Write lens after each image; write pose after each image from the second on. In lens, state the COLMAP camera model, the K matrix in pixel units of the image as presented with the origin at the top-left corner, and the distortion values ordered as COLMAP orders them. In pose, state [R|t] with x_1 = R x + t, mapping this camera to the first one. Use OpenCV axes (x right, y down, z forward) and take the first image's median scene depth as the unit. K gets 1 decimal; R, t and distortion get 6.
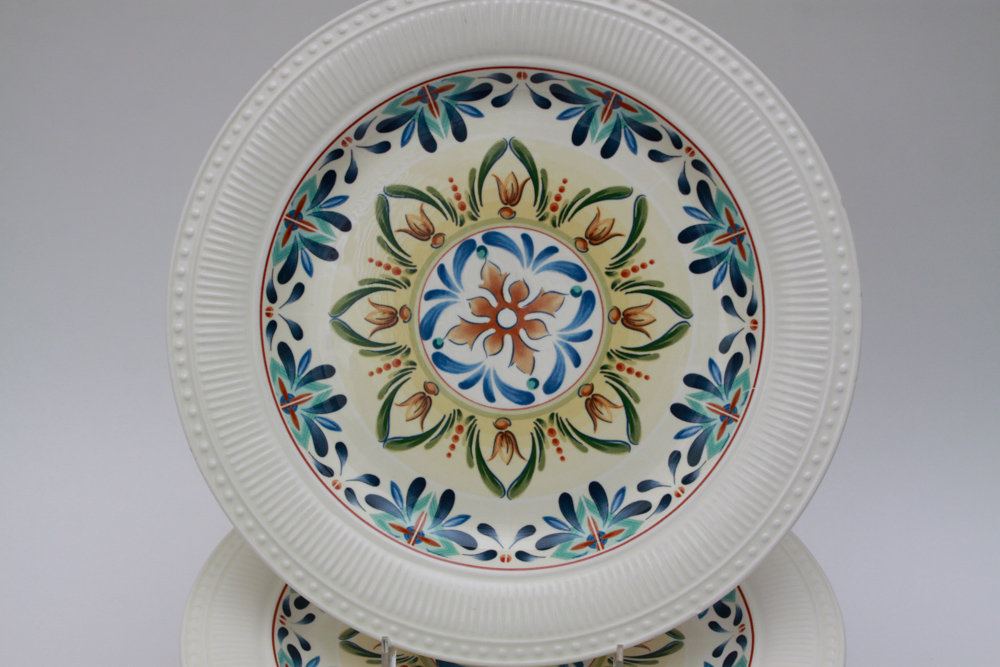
lens RADIAL K [[1767.1, 0, 496.7], [0, 1767.1, 336.9], [0, 0, 1]] dist [-0.023515, 0.000000]
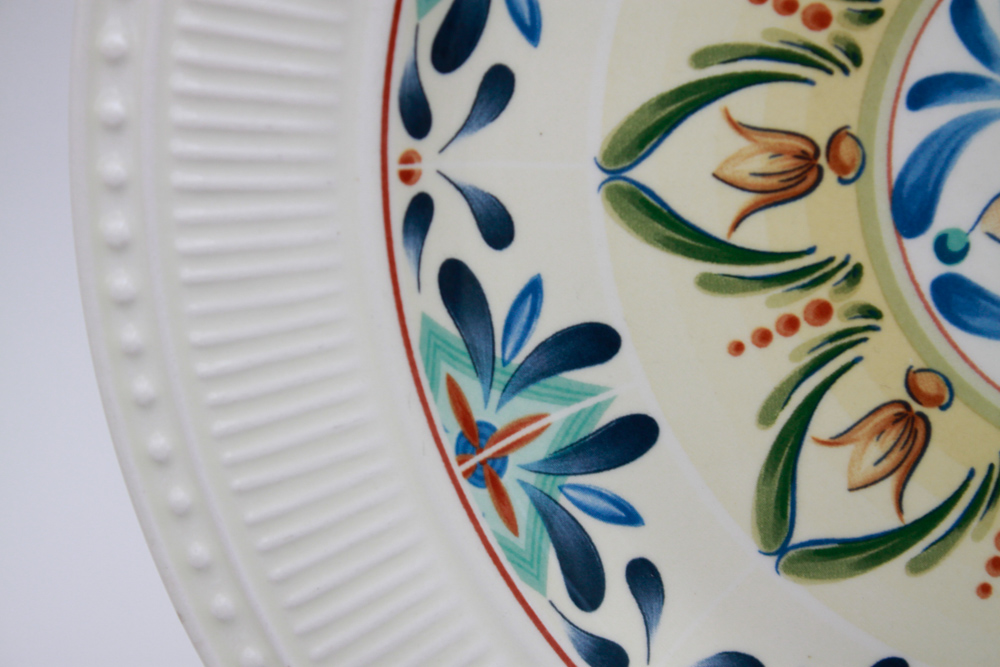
lens RADIAL K [[2308.8, 0, 497.0], [0, 2308.8, 335.1], [0, 0, 1]] dist [0.034951, 0.000000]
pose [[0.999028, -0.036111, 0.025279, -0.124922], [0.030779, 0.981990, 0.186408, -0.059949], [-0.031555, -0.185449, 0.982147, 0.601077]]
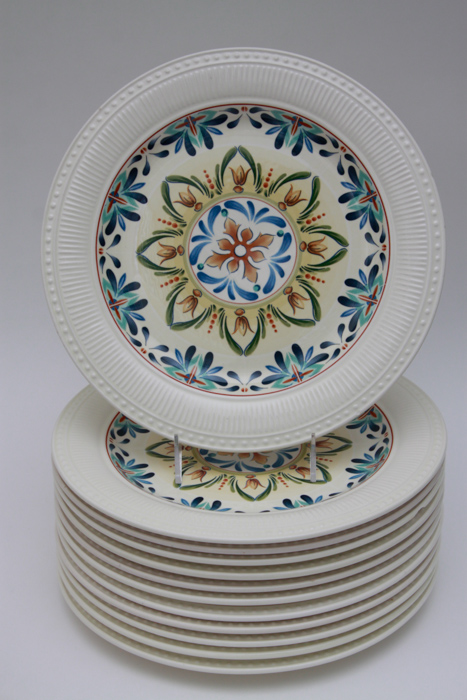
lens RADIAL K [[1616.2, 0, 238.9], [0, 1616.2, 347.2], [0, 0, 1]] dist [0.034951, 0.000000]
pose [[0.999222, -0.032748, 0.021981, -0.033097], [0.034042, 0.997539, -0.061291, 0.178884], [-0.019920, 0.061992, 0.997878, -0.555532]]
